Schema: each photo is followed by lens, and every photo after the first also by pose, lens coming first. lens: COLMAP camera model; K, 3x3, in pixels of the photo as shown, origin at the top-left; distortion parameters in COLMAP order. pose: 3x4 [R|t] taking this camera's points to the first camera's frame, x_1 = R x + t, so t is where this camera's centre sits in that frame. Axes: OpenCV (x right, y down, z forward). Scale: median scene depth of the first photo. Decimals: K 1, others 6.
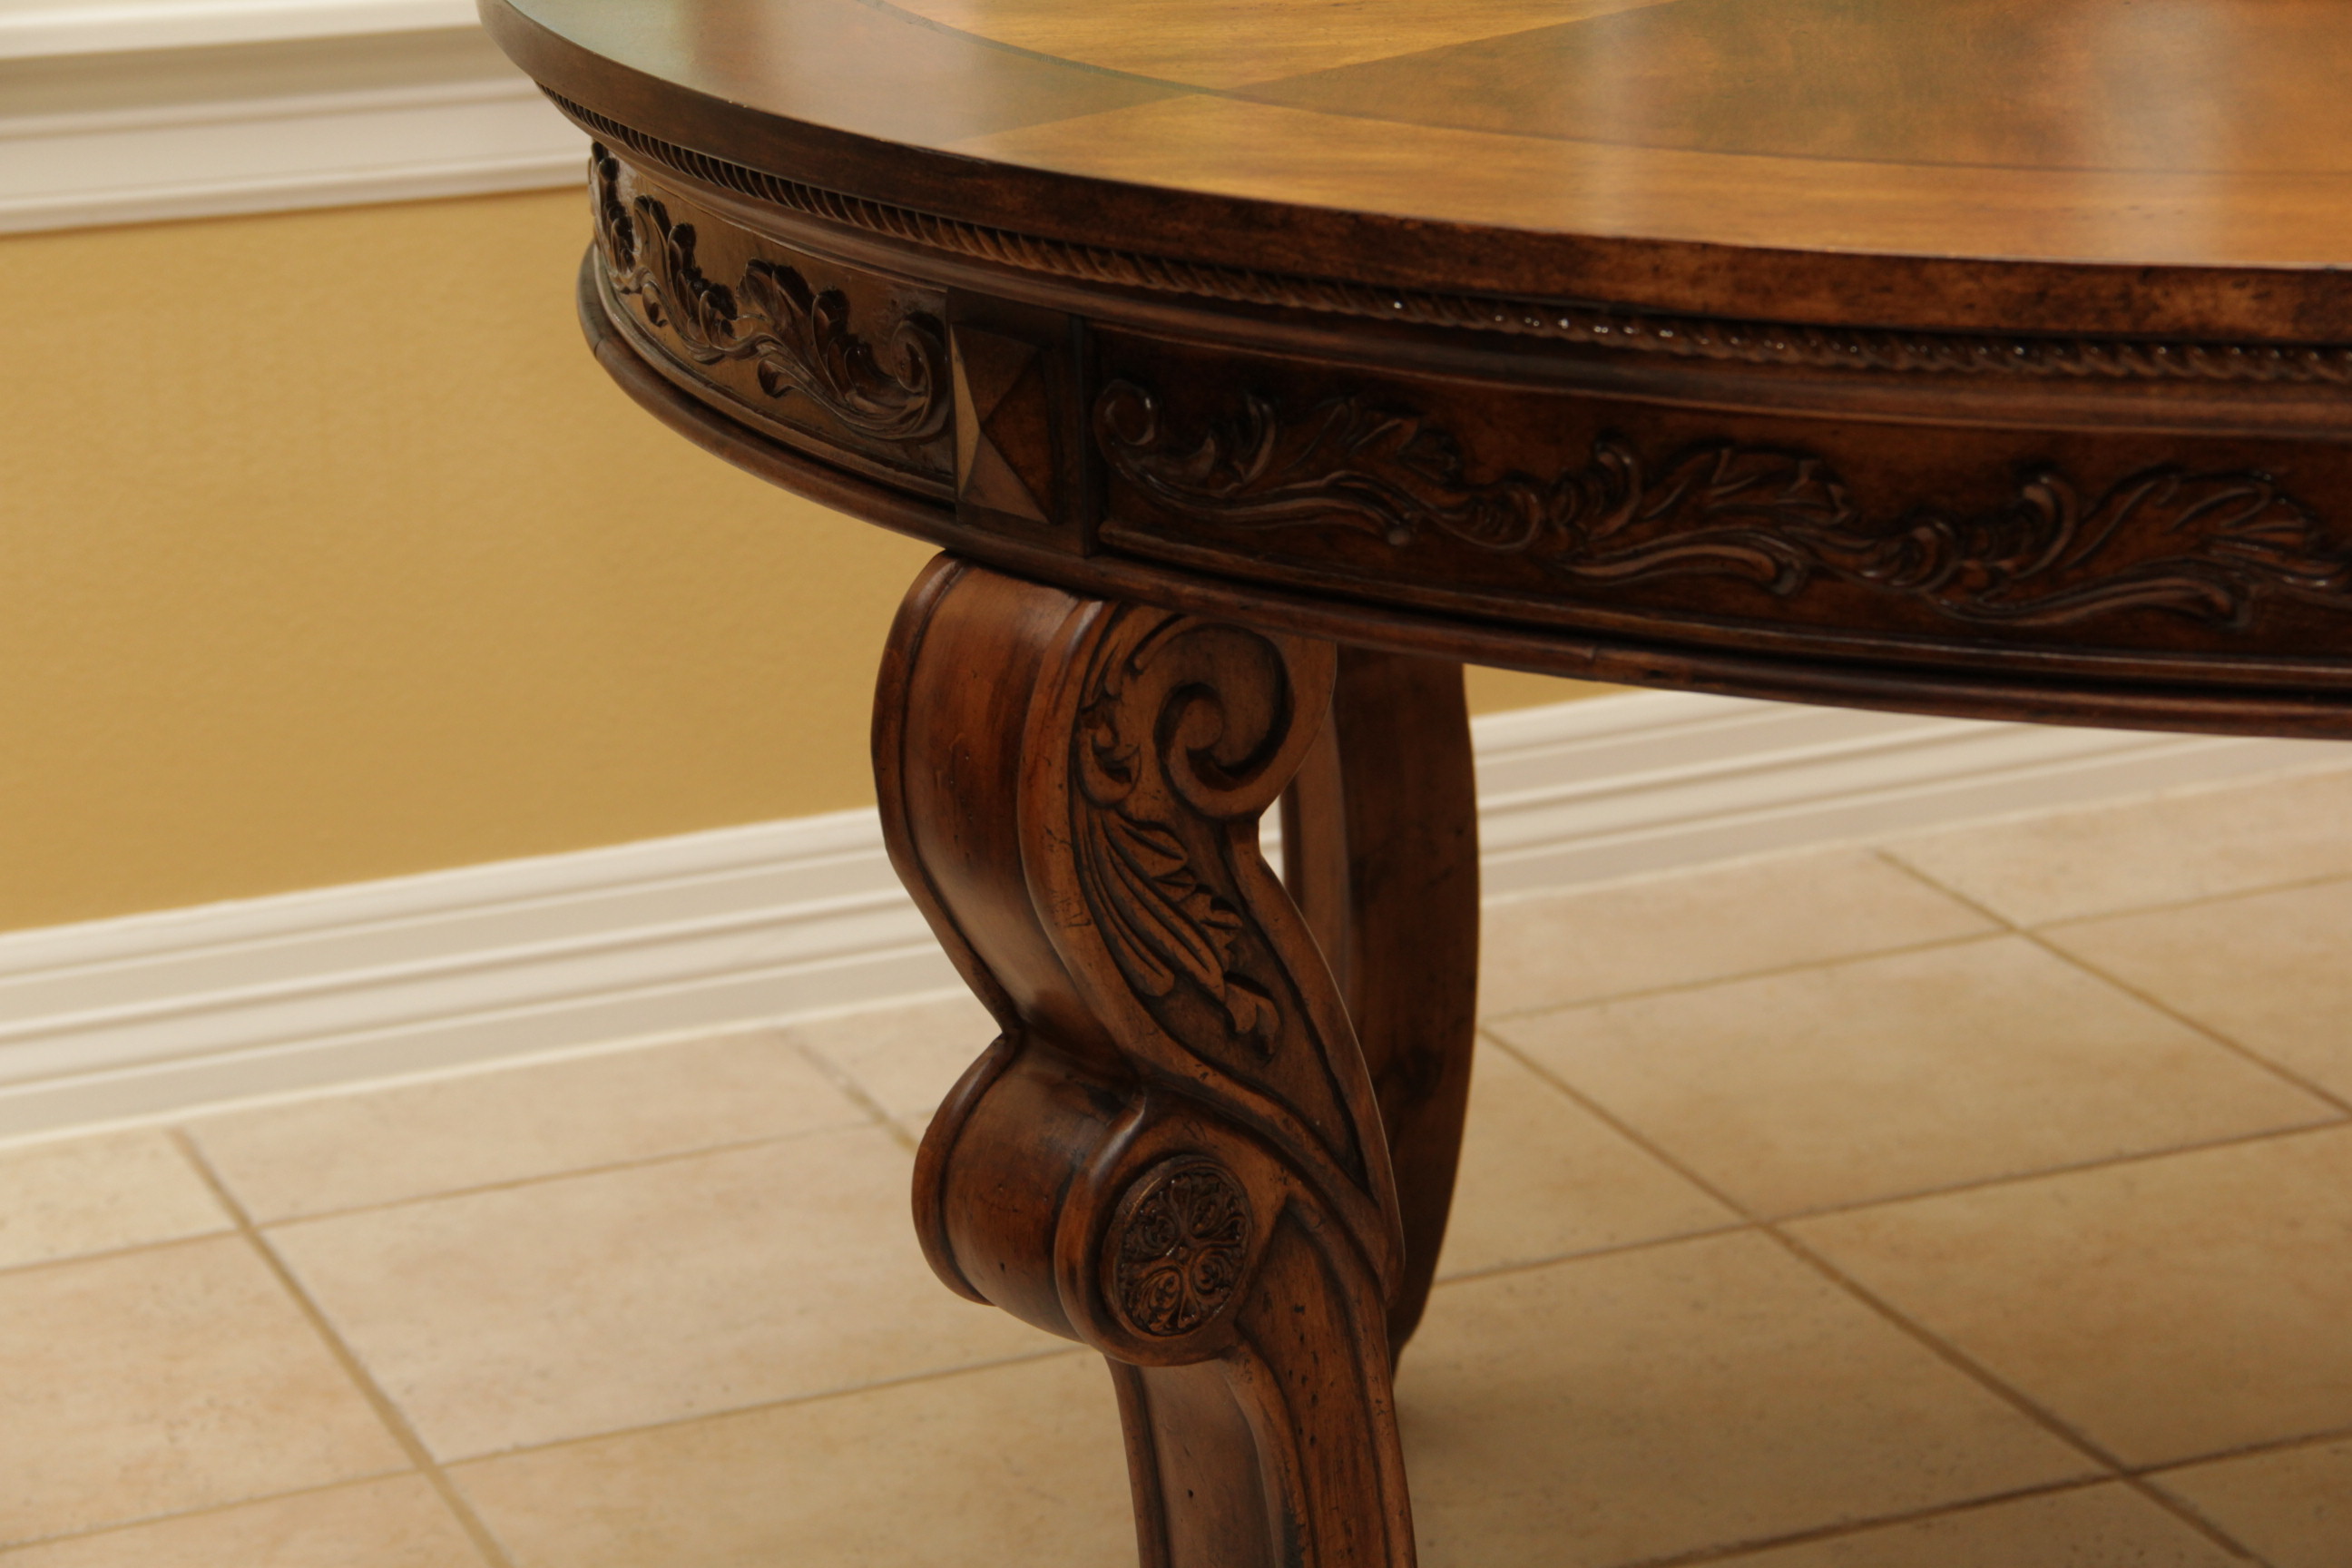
lens RADIAL K [[6401.2, 0, 1176.0], [0, 6401.2, 784.0], [0, 0, 1]] dist [0.474898, -0.666844]
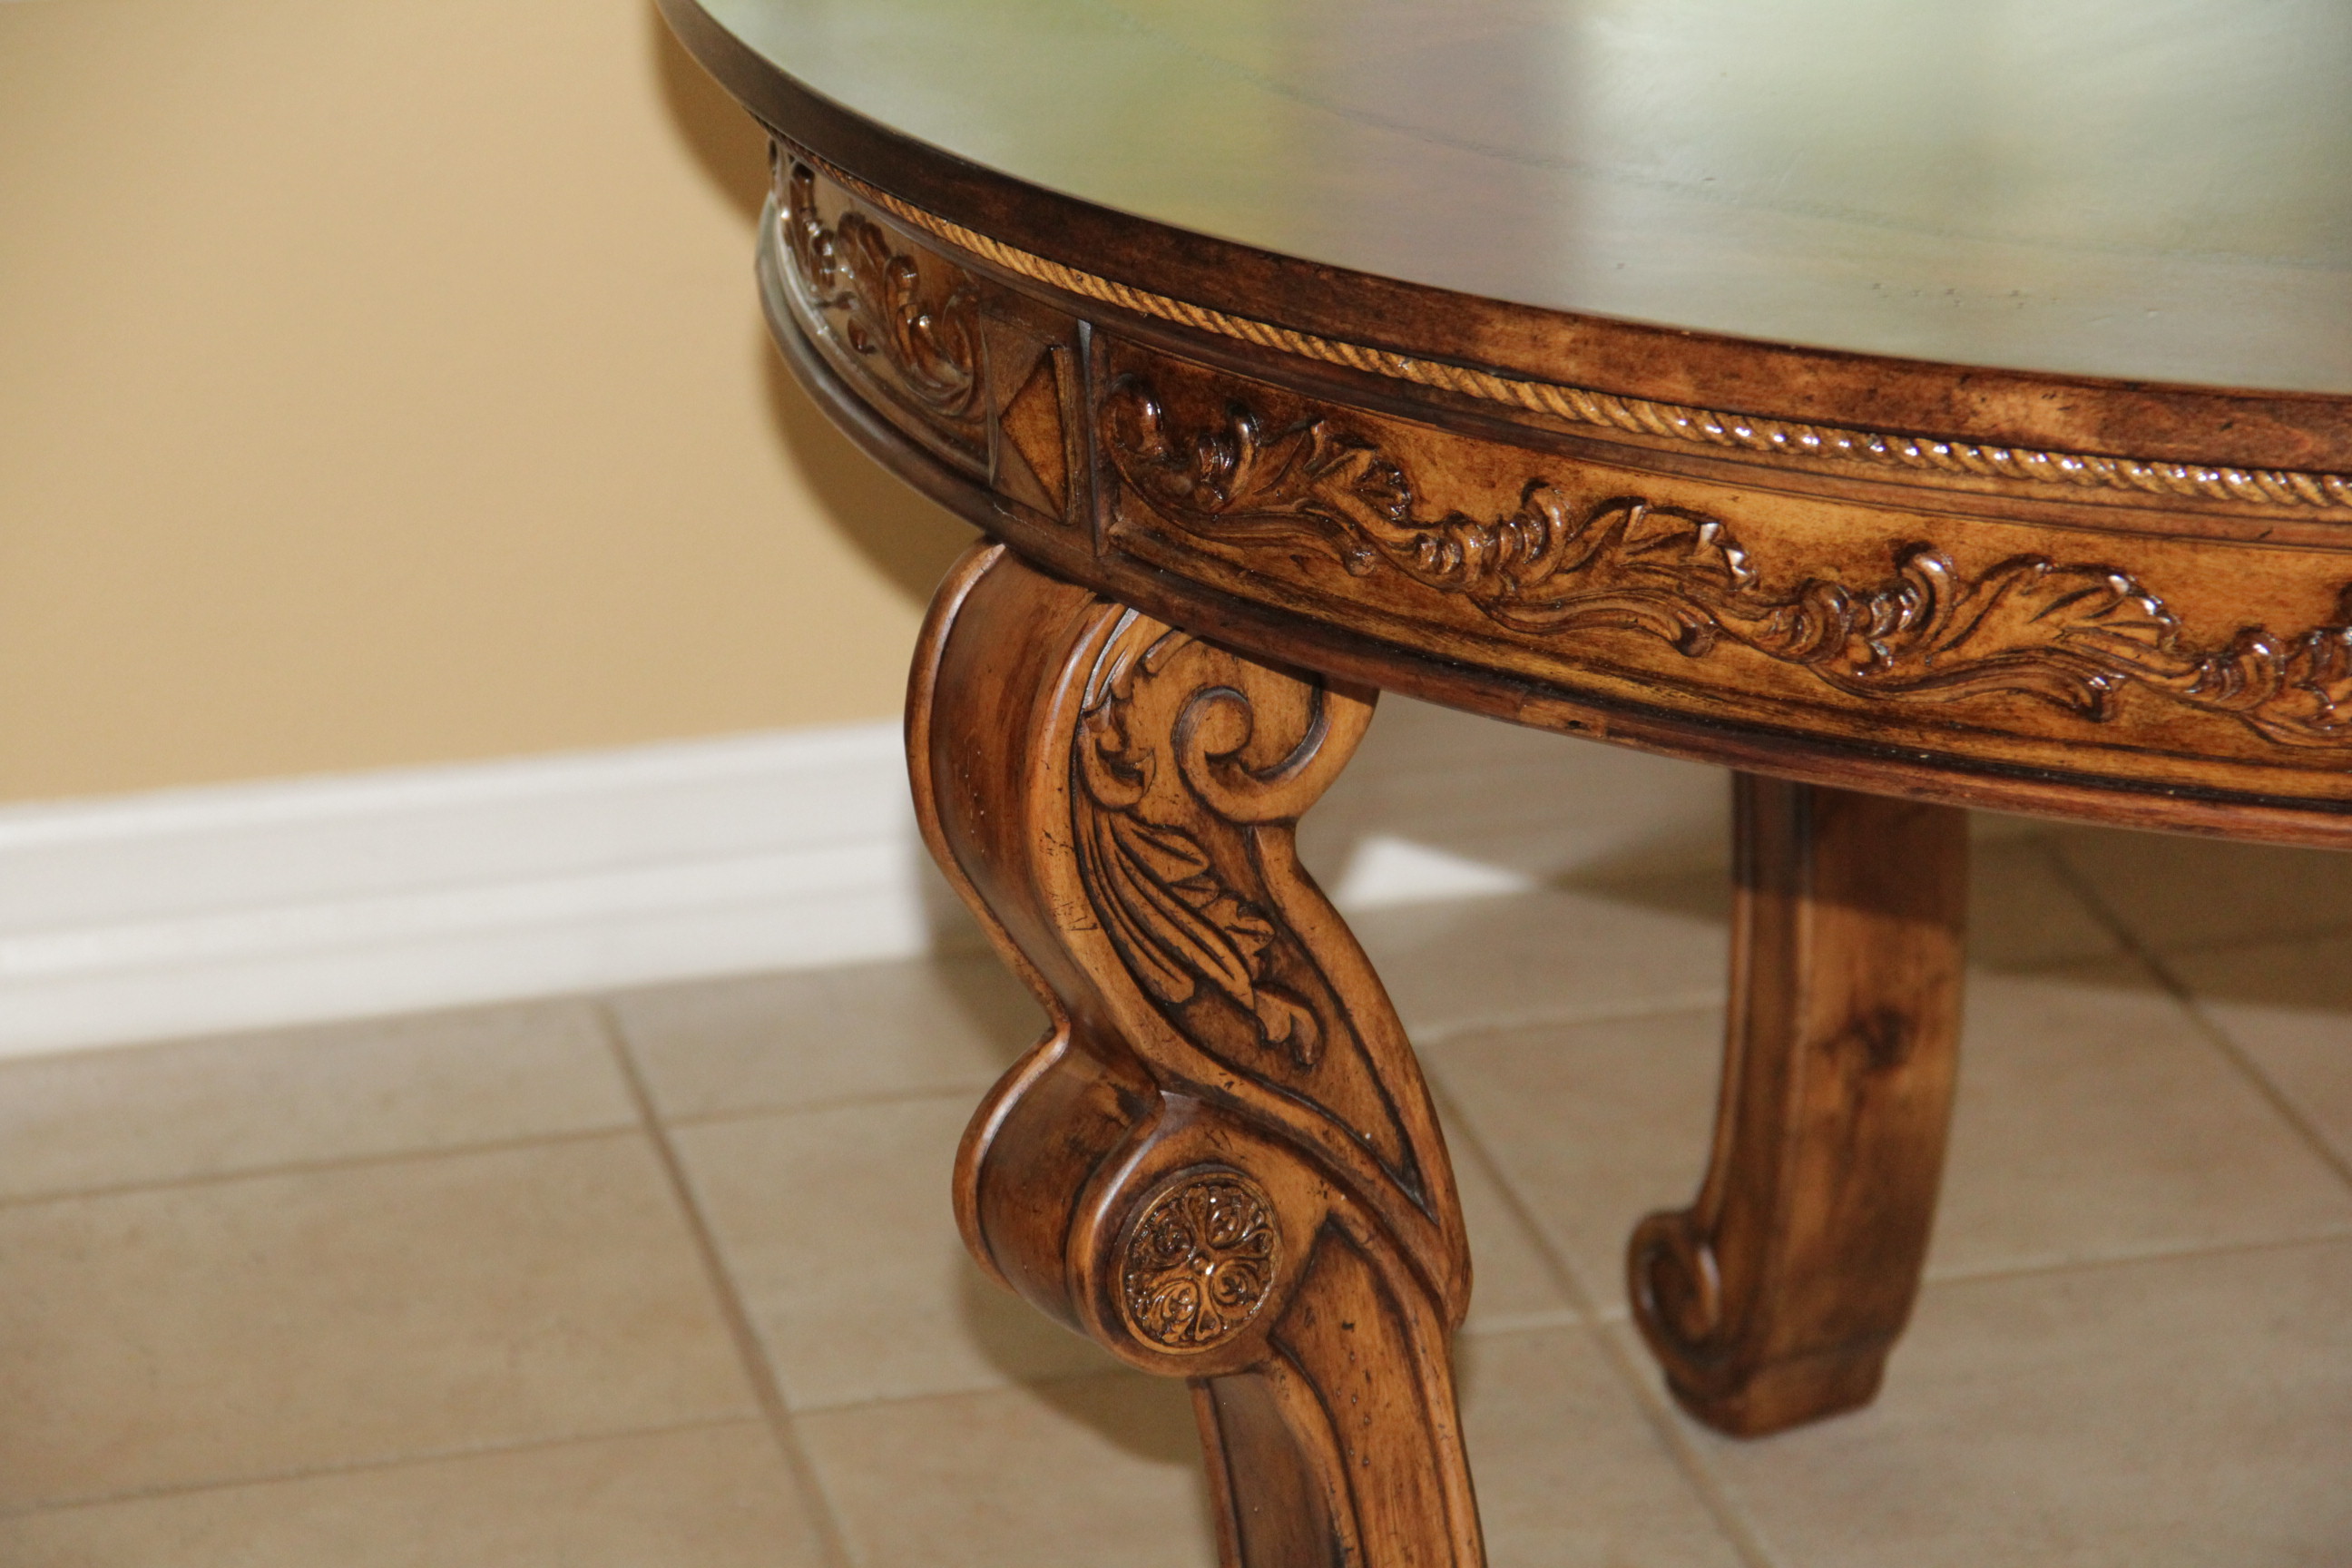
lens RADIAL K [[9692.2, 0, 1176.9], [0, 9692.2, 838.9], [0, 0, 1]] dist [1.098746, 0.982682]
pose [[0.983333, 0.051133, -0.174478, 0.255545], [-0.042373, 0.997665, 0.053567, -0.071379], [0.176810, -0.045281, 0.983203, -0.456156]]
